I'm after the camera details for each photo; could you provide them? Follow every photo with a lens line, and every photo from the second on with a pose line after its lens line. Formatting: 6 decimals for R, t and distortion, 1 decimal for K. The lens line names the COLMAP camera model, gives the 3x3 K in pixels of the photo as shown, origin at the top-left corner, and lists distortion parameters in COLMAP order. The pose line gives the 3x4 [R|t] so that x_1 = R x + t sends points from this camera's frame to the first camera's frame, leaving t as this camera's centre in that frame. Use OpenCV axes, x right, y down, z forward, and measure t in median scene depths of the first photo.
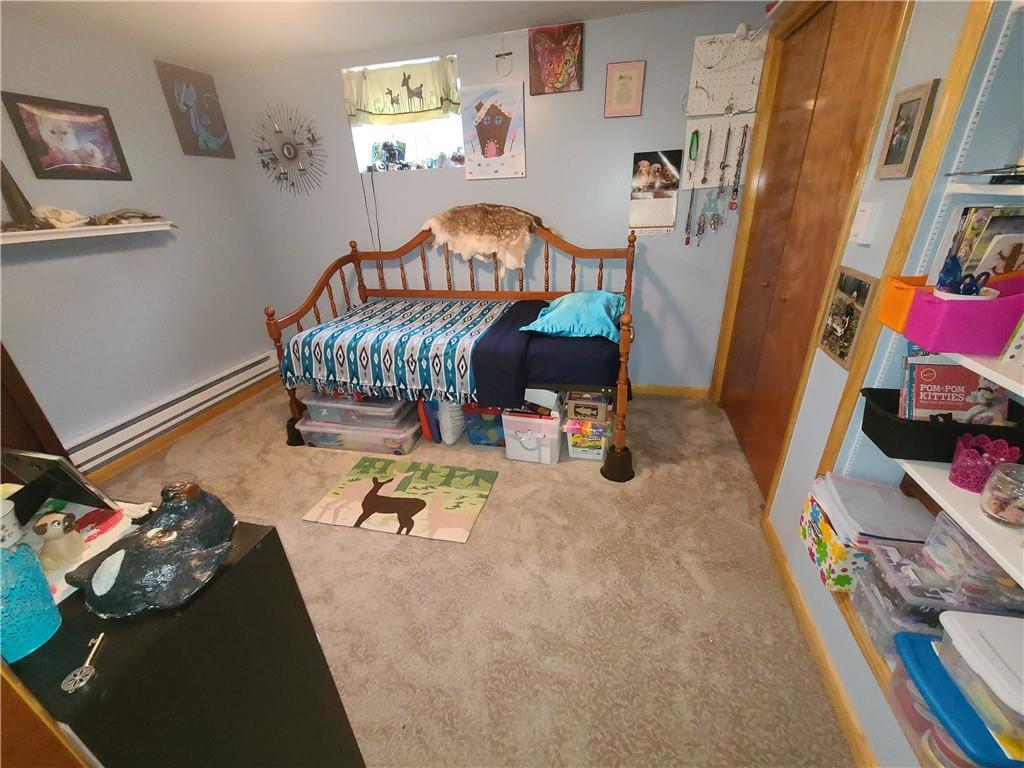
lens RADIAL K [[420.4, 0, 513.8], [0, 420.4, 390.0], [0, 0, 1]] dist [0.000246, -0.001355]
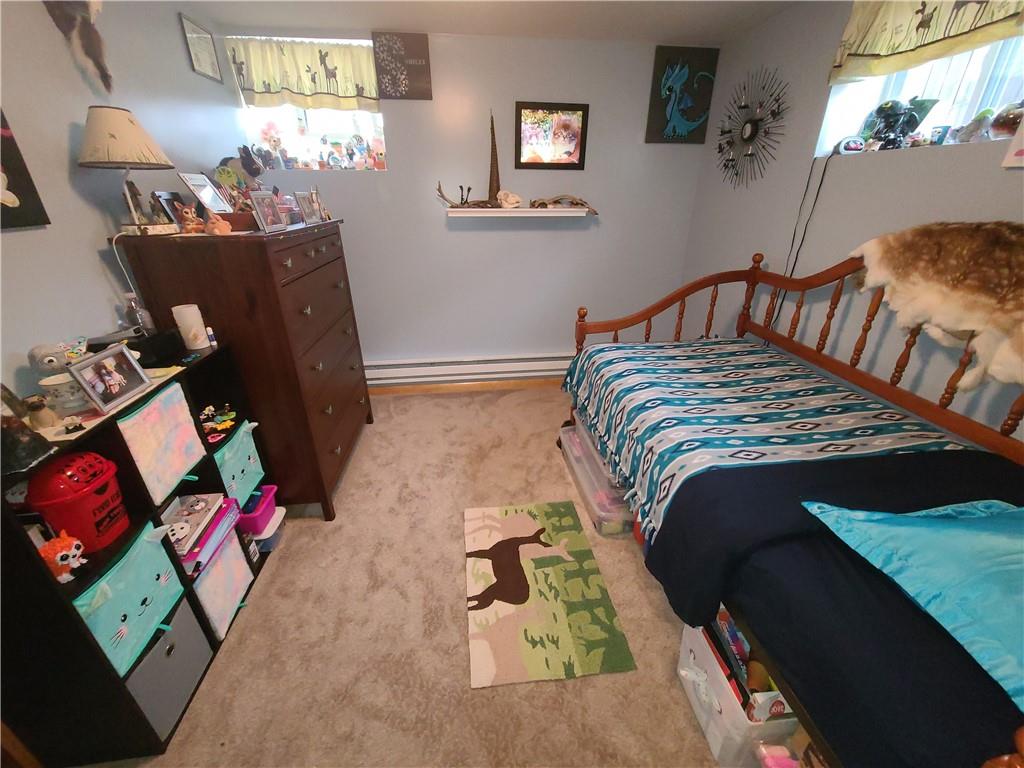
lens RADIAL K [[420.4, 0, 513.8], [0, 420.4, 390.0], [0, 0, 1]] dist [0.000246, -0.001355]
pose [[0.349511, 0.434884, -0.829891, 0.191195], [-0.408662, 0.867816, 0.282649, -0.208673], [0.843112, 0.240356, 0.481031, 0.403706]]
